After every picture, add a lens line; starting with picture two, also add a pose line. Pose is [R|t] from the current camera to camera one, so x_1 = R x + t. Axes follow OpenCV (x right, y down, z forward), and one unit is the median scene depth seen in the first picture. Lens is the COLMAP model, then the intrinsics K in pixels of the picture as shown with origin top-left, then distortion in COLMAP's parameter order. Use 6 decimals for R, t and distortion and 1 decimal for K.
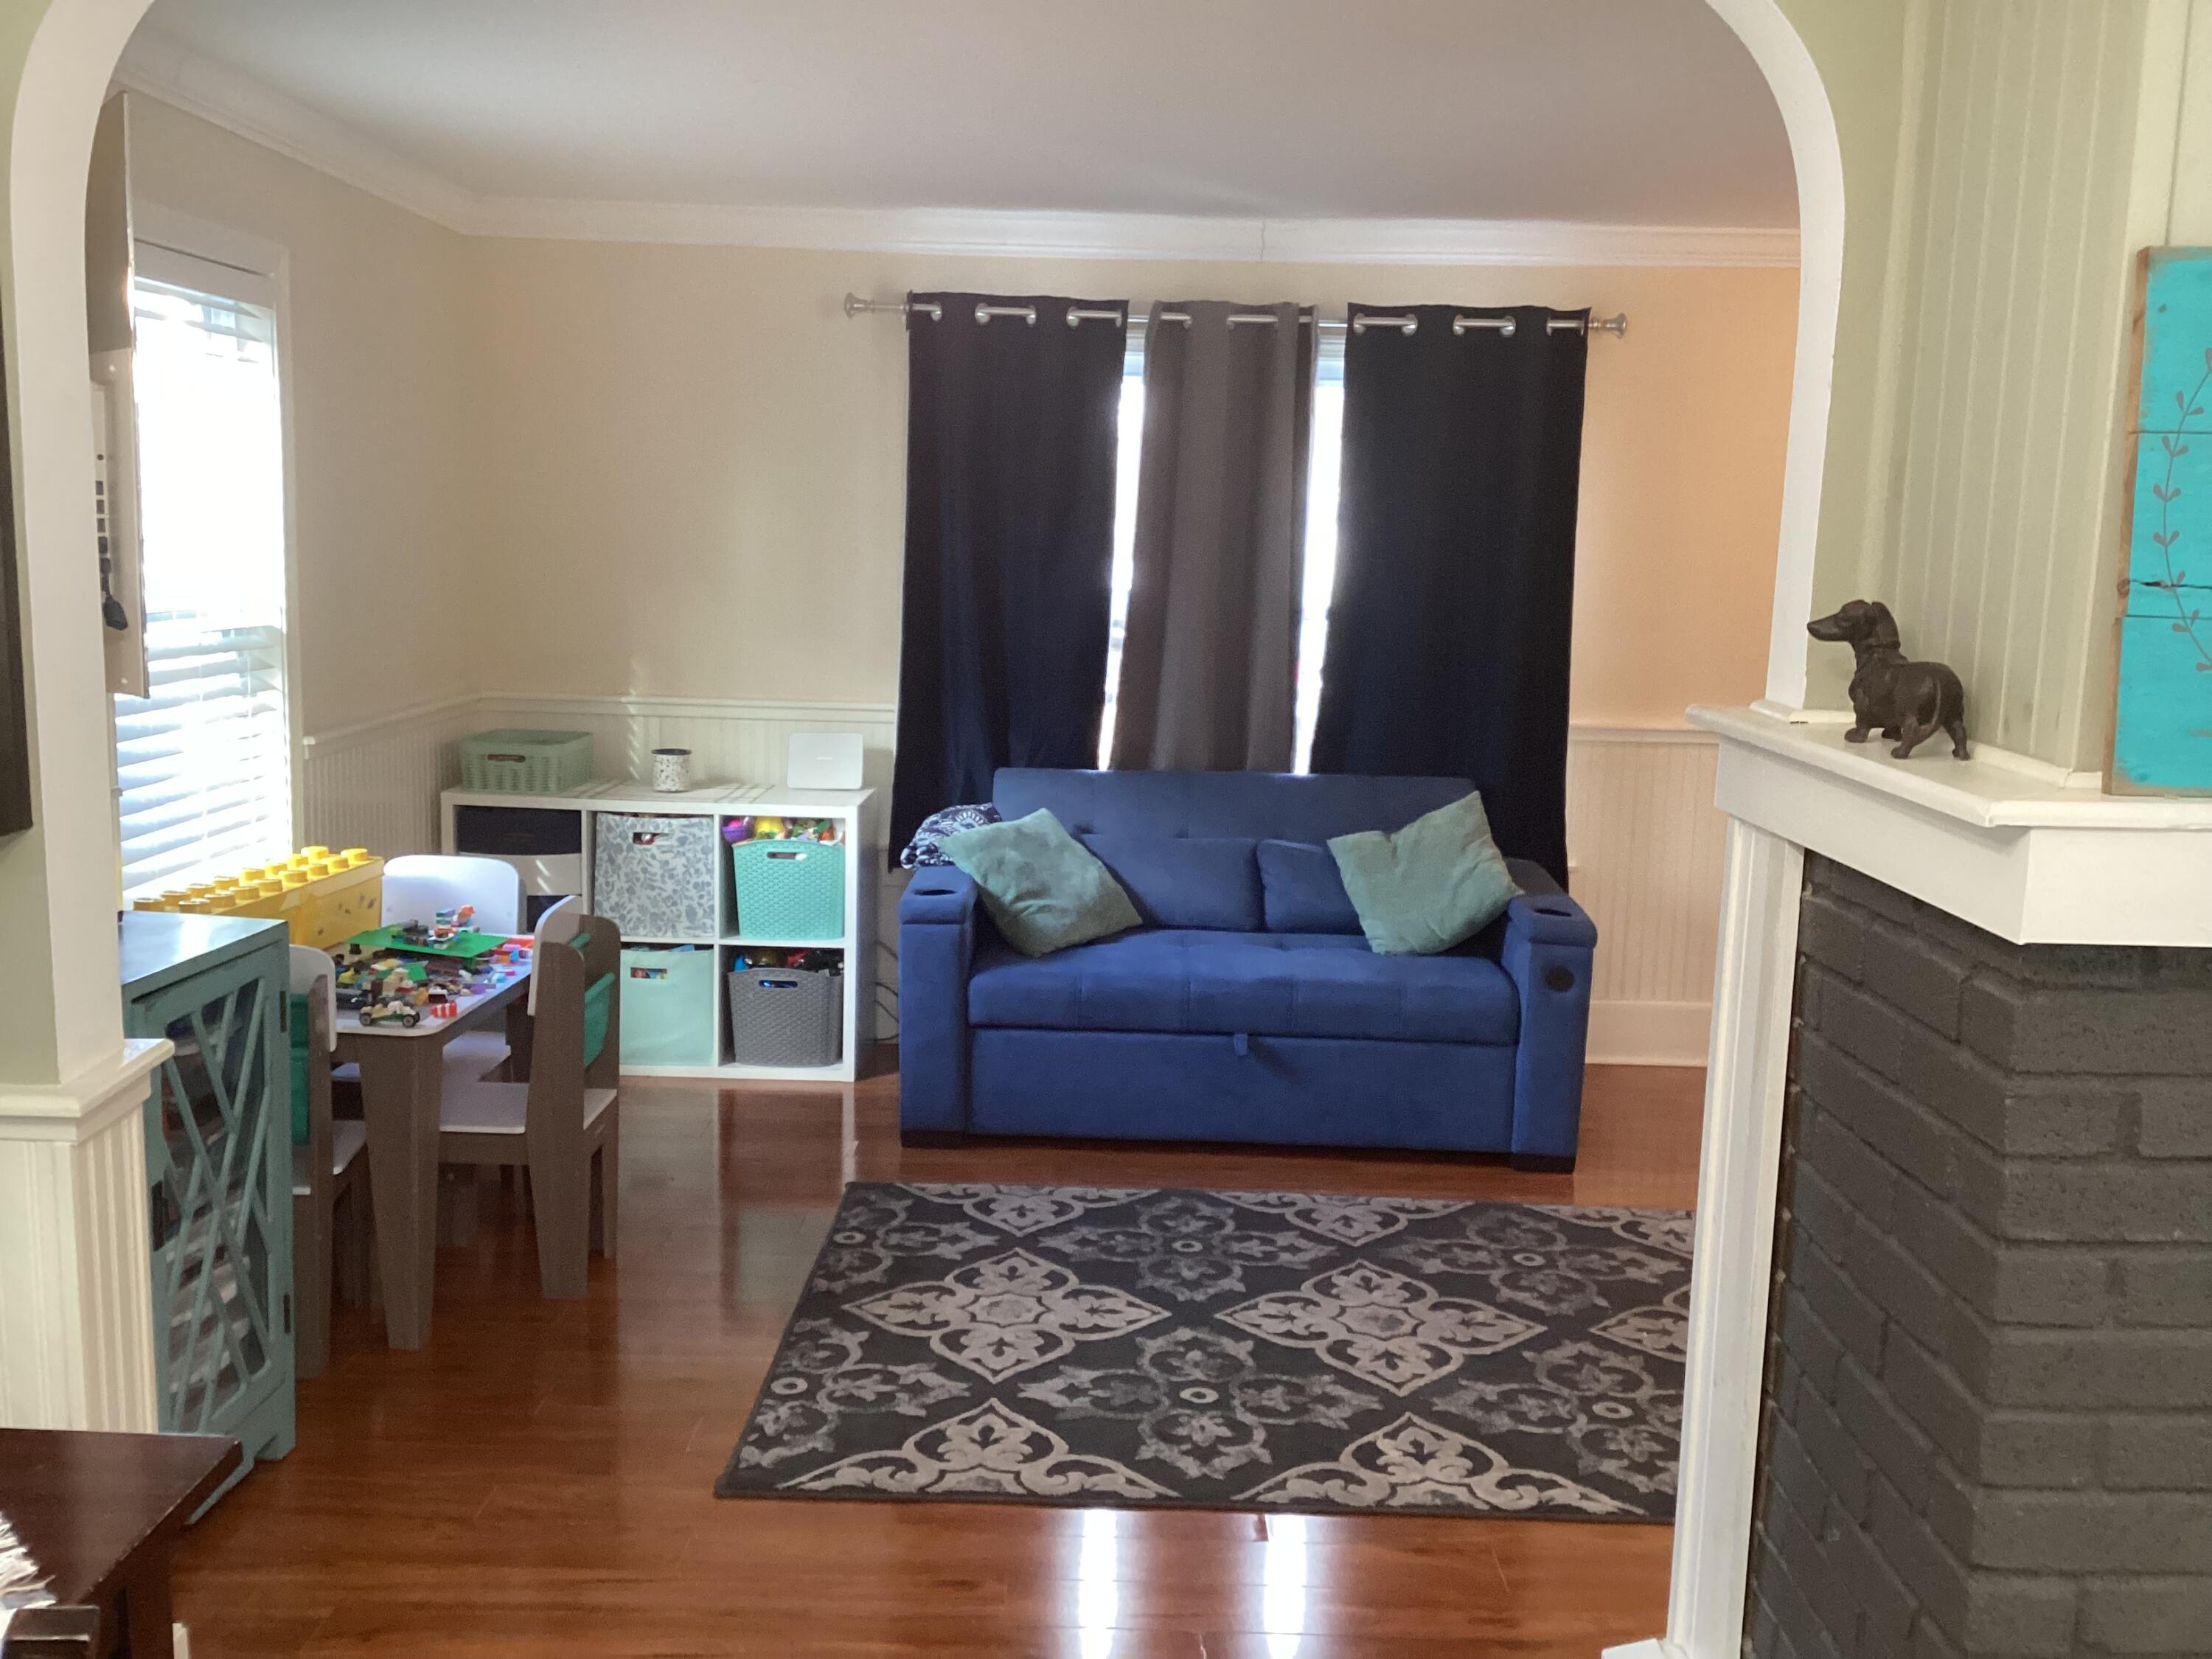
lens RADIAL K [[1977.7, 0, 1113.7], [0, 1977.7, 859.3], [0, 0, 1]] dist [0.100424, -0.173998]
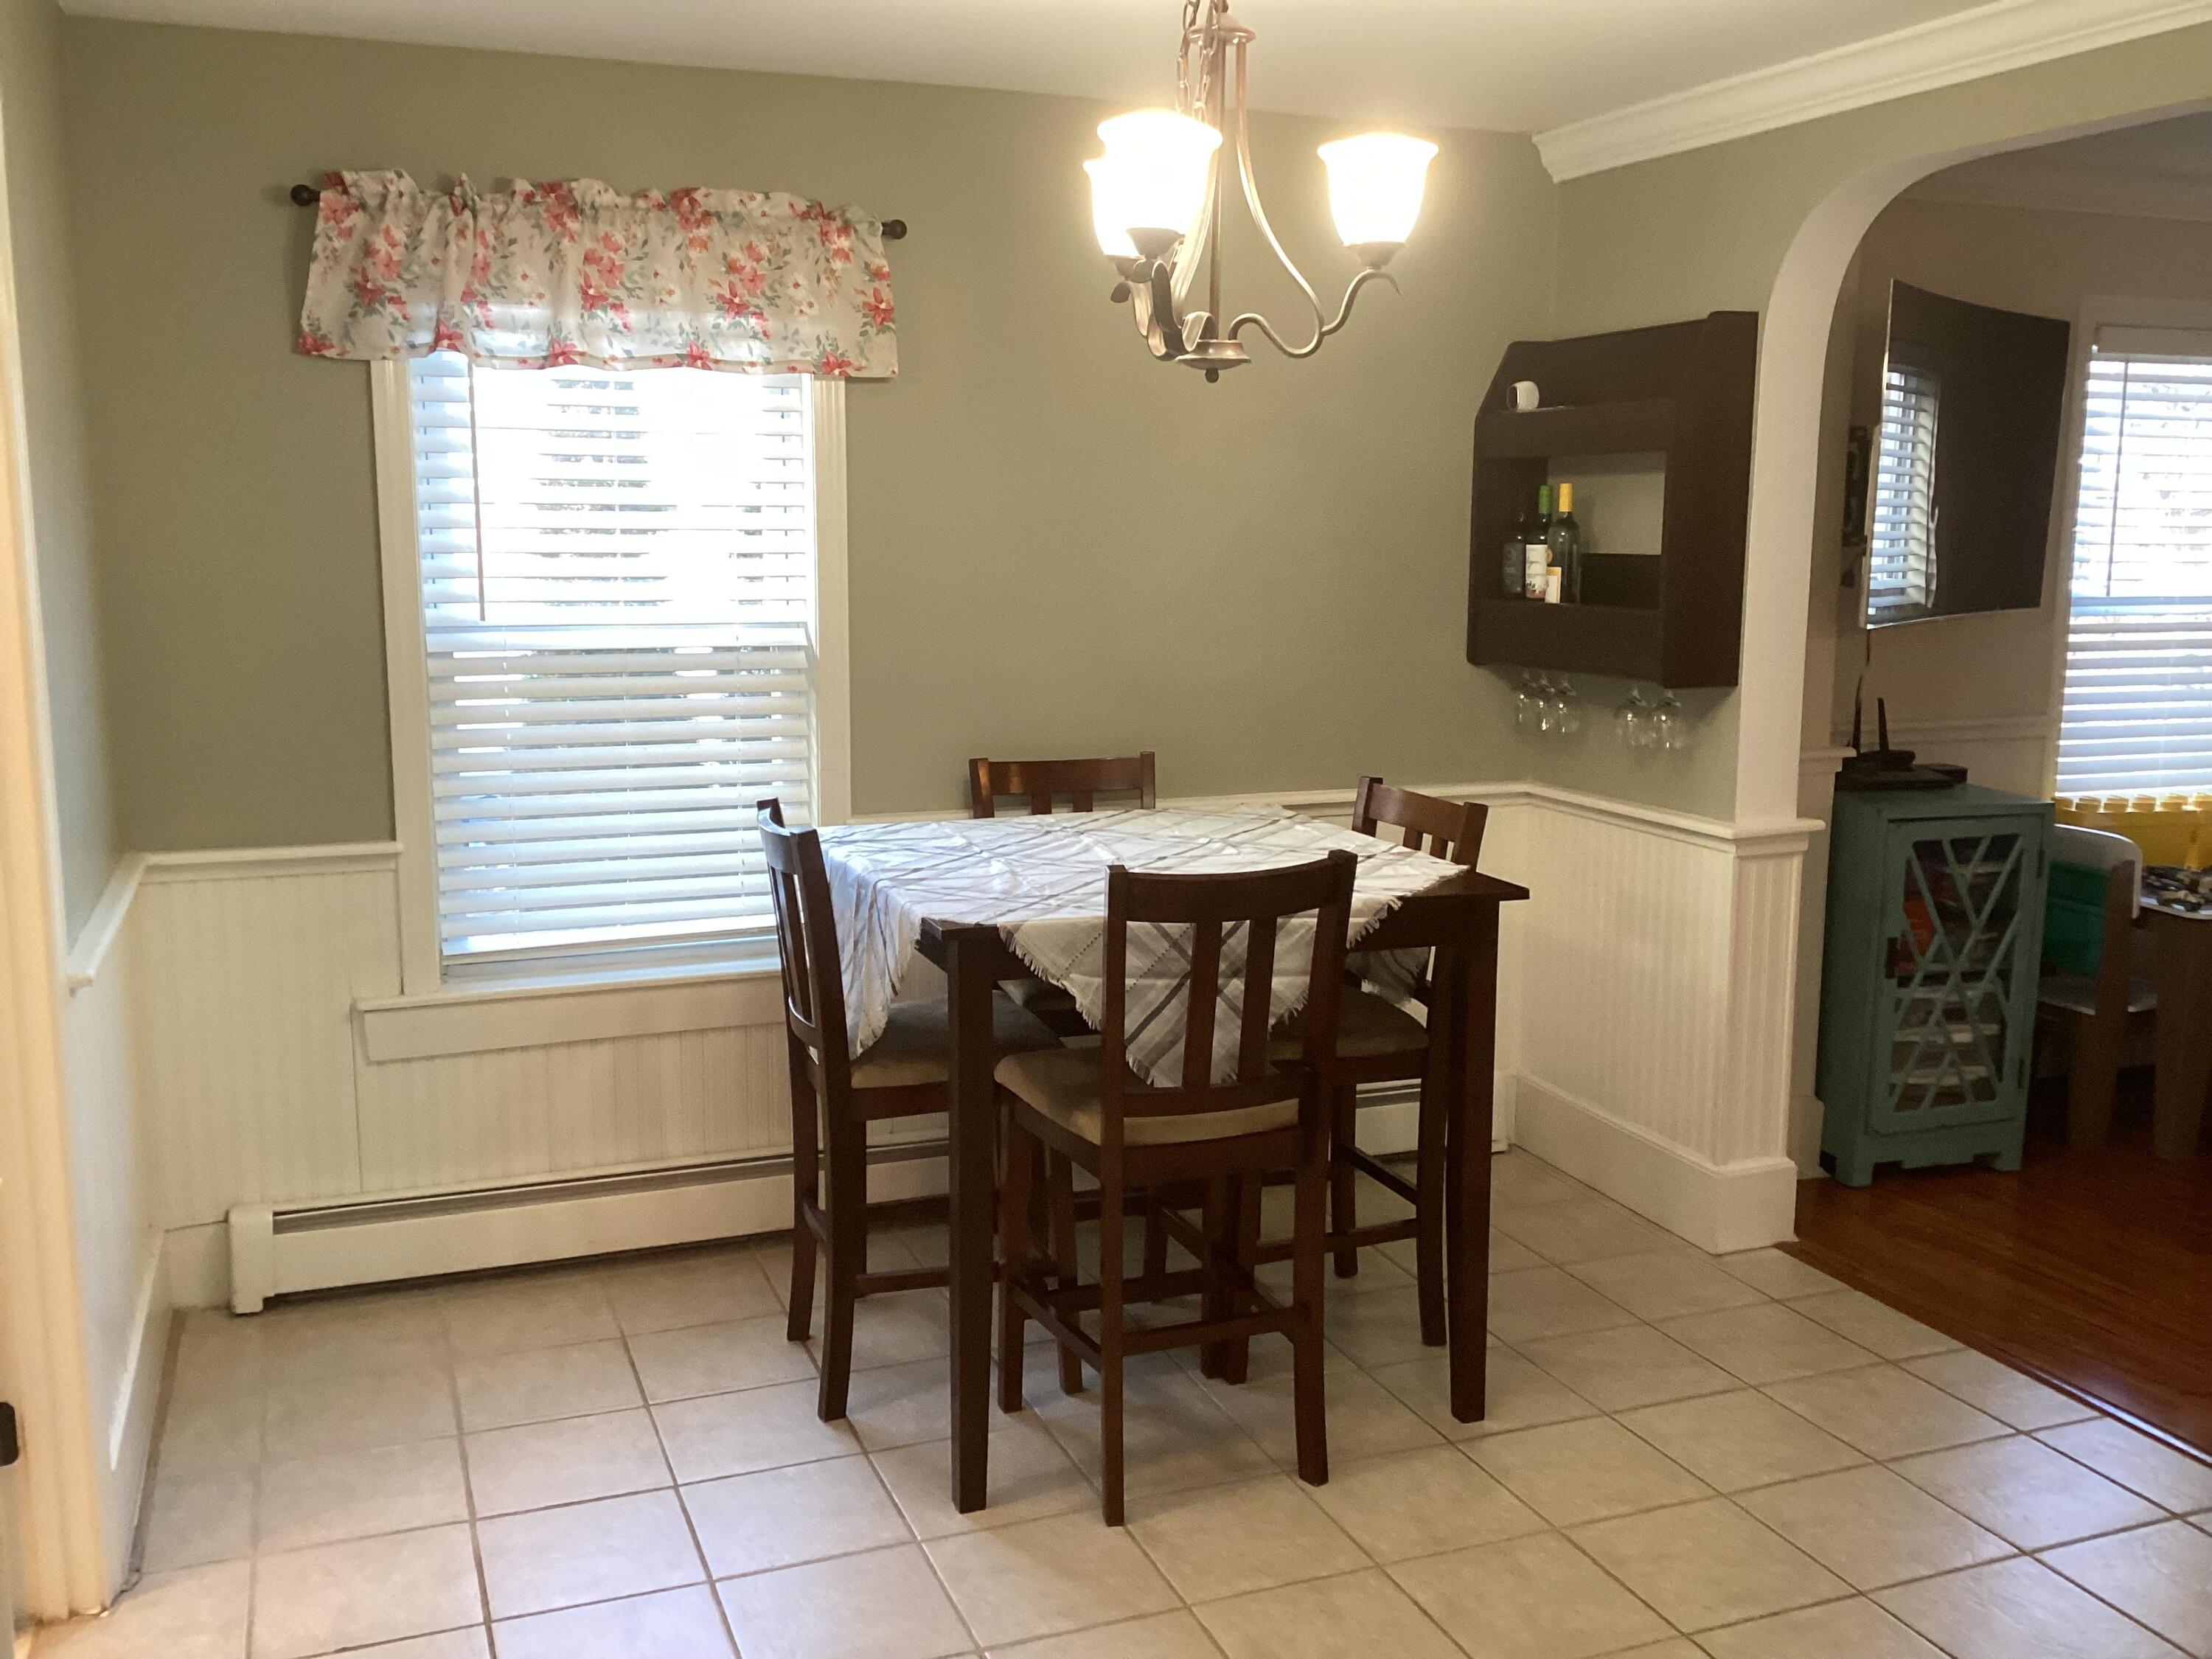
lens RADIAL K [[1977.7, 0, 1093.6], [0, 1977.7, 828.9], [0, 0, 1]] dist [0.100424, -0.173998]
pose [[0.352952, 0.119684, -0.927955, 0.414001], [-0.148286, 0.986405, 0.070821, 0.029930], [0.923816, 0.112606, 0.365902, -0.101215]]
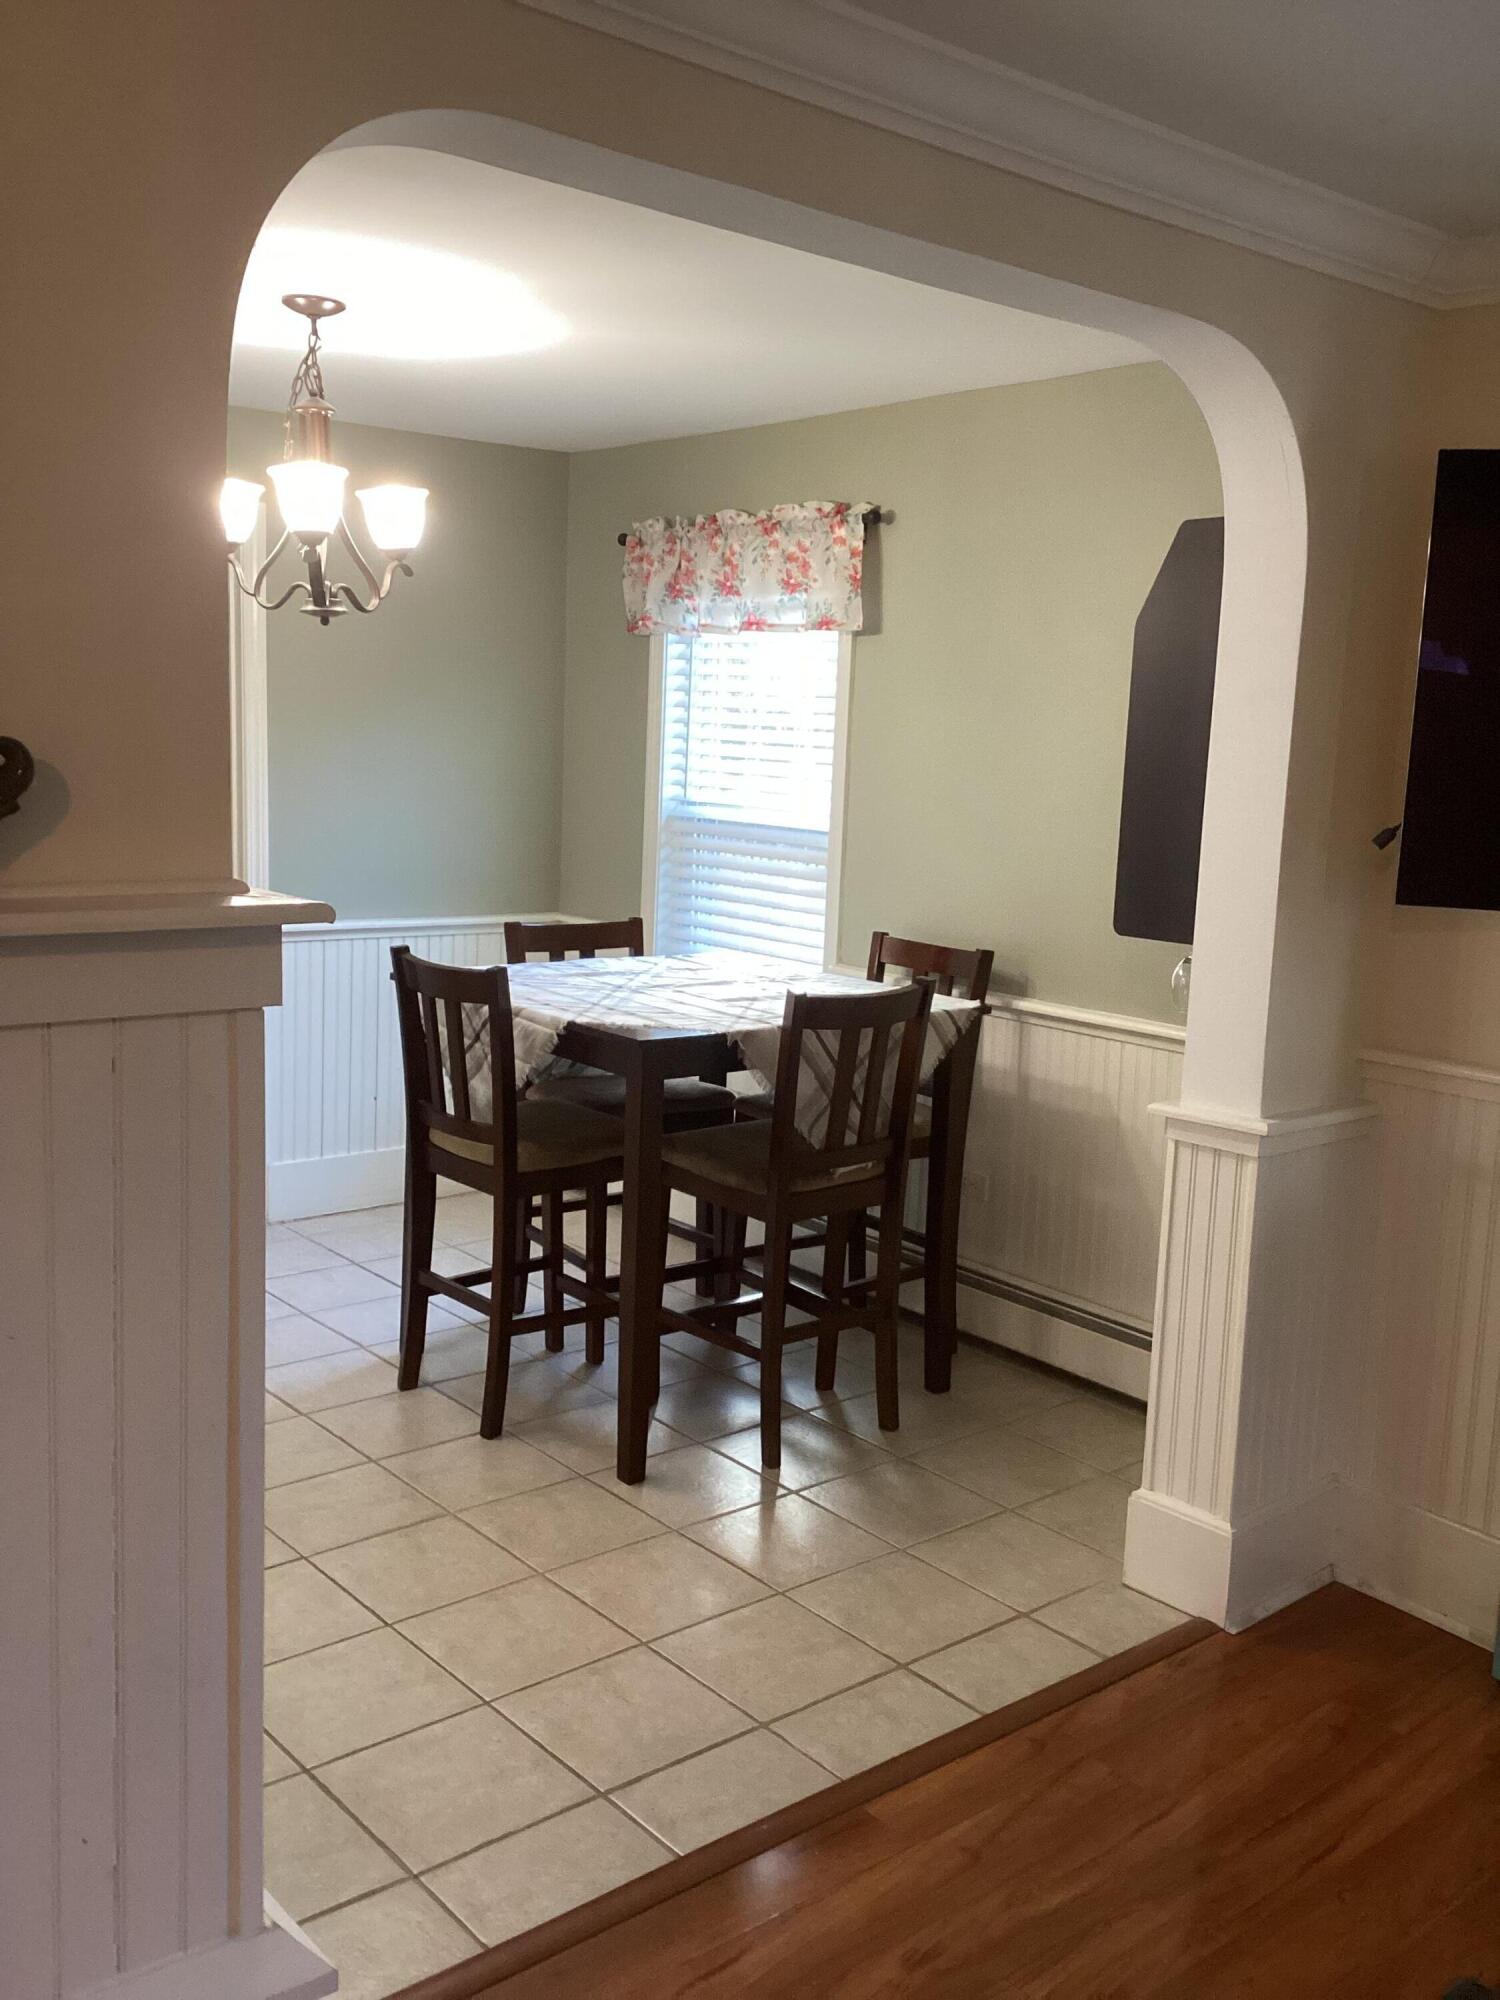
lens RADIAL K [[1788.1, 0, 739.1], [0, 1788.1, 1003.0], [0, 0, 1]] dist [0.100424, -0.173998]
pose [[-0.763782, 0.034328, -0.644561, 0.288579], [-0.171376, 0.951961, 0.253774, -0.115030], [0.622308, 0.304291, -0.721208, 0.747738]]
